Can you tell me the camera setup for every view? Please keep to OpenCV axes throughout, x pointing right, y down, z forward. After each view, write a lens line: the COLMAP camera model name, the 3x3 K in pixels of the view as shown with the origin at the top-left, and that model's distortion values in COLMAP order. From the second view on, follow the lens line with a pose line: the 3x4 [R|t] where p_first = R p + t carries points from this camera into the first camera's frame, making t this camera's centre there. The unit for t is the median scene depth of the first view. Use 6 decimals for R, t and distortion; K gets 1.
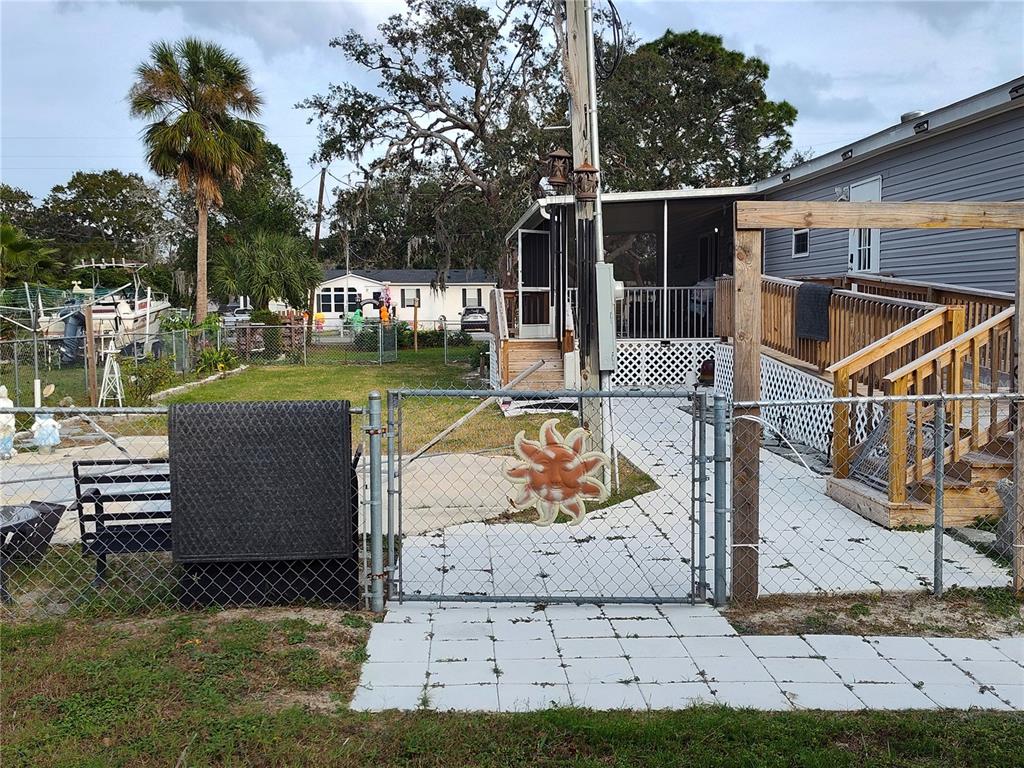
lens RADIAL K [[1078.8, 0, 512.0], [0, 1078.8, 384.0], [0, 0, 1]] dist [-0.012909, 0.184241]
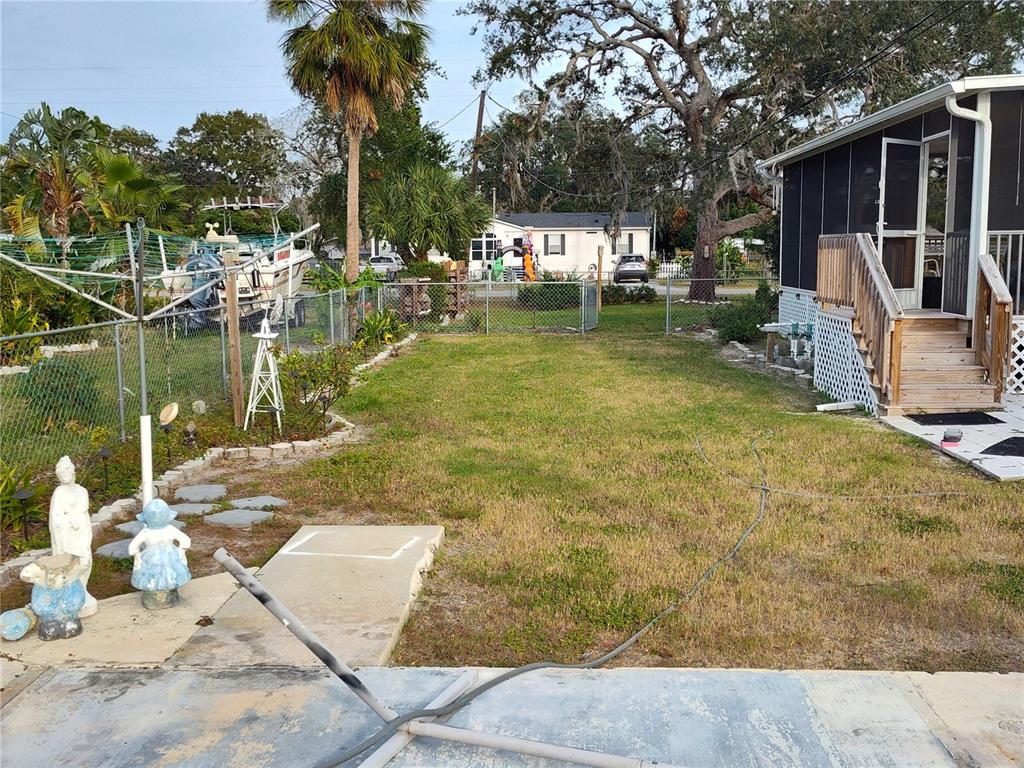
lens RADIAL K [[1078.8, 0, 512.0], [0, 1078.8, 384.0], [0, 0, 1]] dist [-0.012909, 0.184241]
pose [[0.994696, 0.012142, -0.102136, -0.069106], [-0.007044, 0.998718, 0.050125, -0.014519], [0.102614, -0.049140, 0.993507, 0.165258]]
